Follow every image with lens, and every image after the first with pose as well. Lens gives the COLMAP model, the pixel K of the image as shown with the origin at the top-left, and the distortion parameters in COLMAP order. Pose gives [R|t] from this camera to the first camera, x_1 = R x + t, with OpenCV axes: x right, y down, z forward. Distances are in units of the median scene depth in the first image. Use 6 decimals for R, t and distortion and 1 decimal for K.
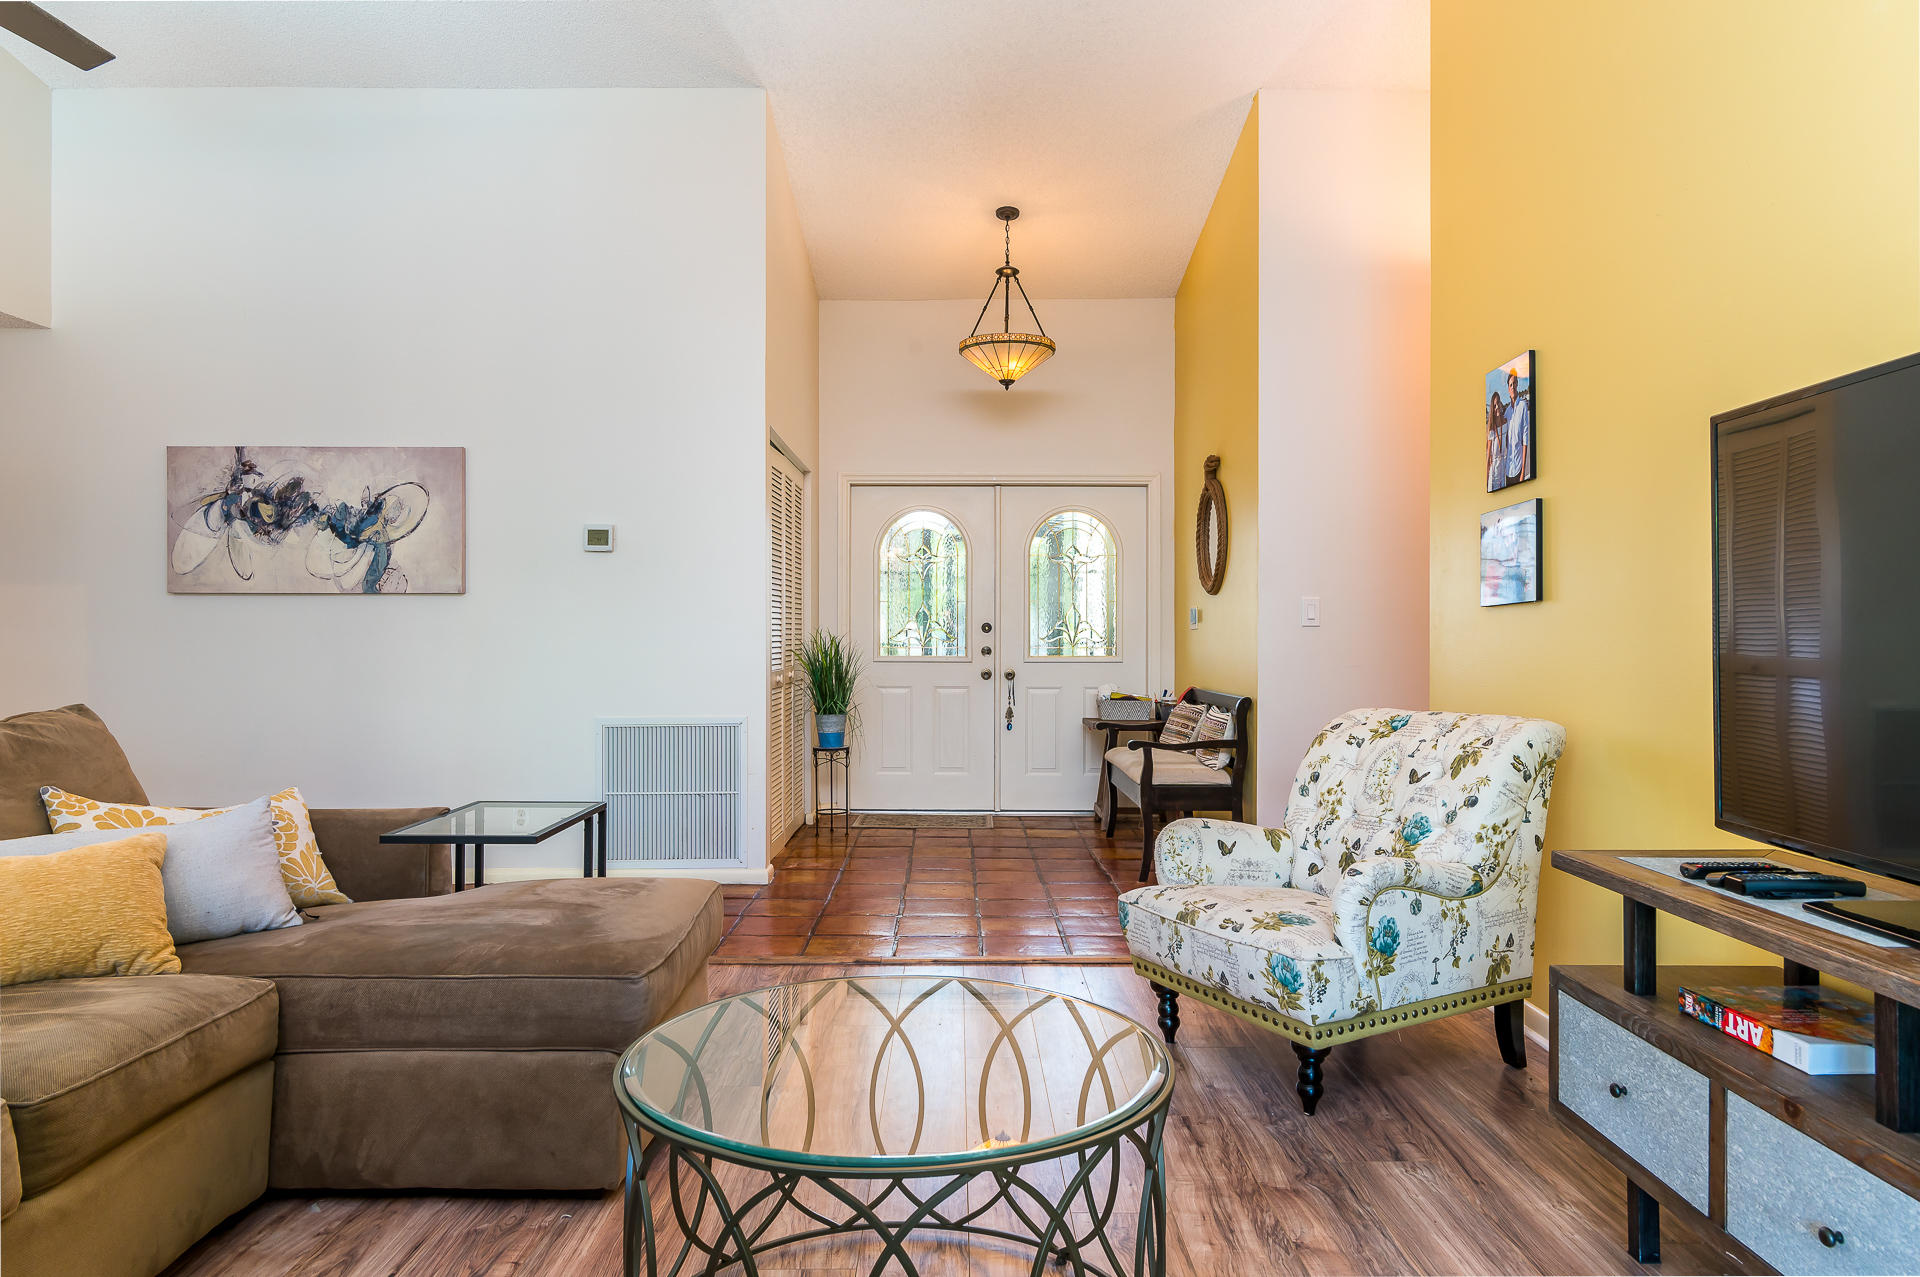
lens RADIAL K [[1206.5, 0, 960.0], [0, 1206.5, 638.5], [0, 0, 1]] dist [0.002414, -0.002123]
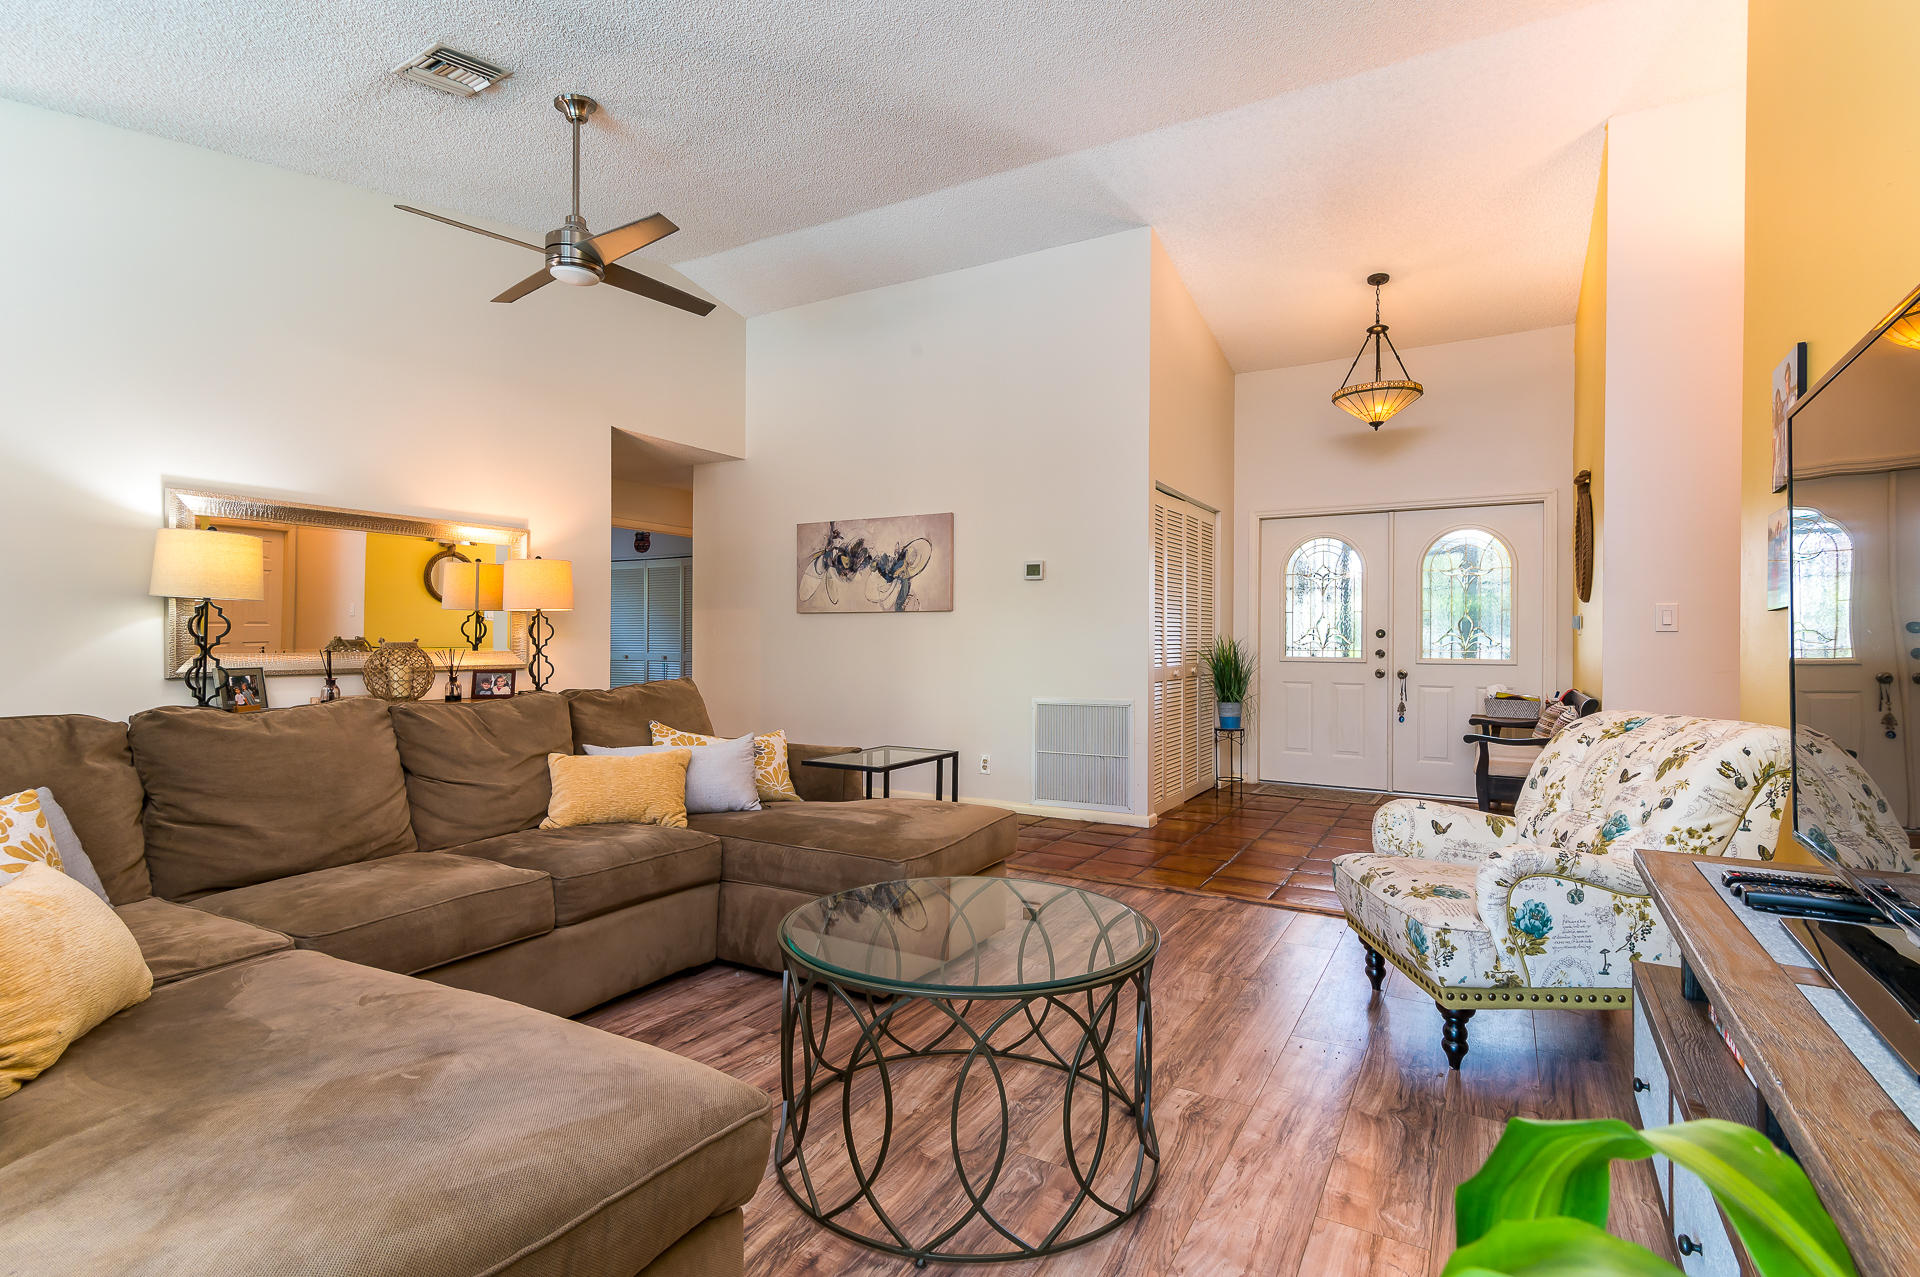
lens RADIAL K [[943.6, 0, 960.0], [0, 943.6, 638.5], [0, 0, 1]] dist [0.014885, -0.000429]
pose [[0.859596, 0.001705, -0.510971, 0.295351], [-0.004179, 0.999984, -0.003694, 0.001725], [0.510957, 0.005311, 0.859590, 0.008298]]
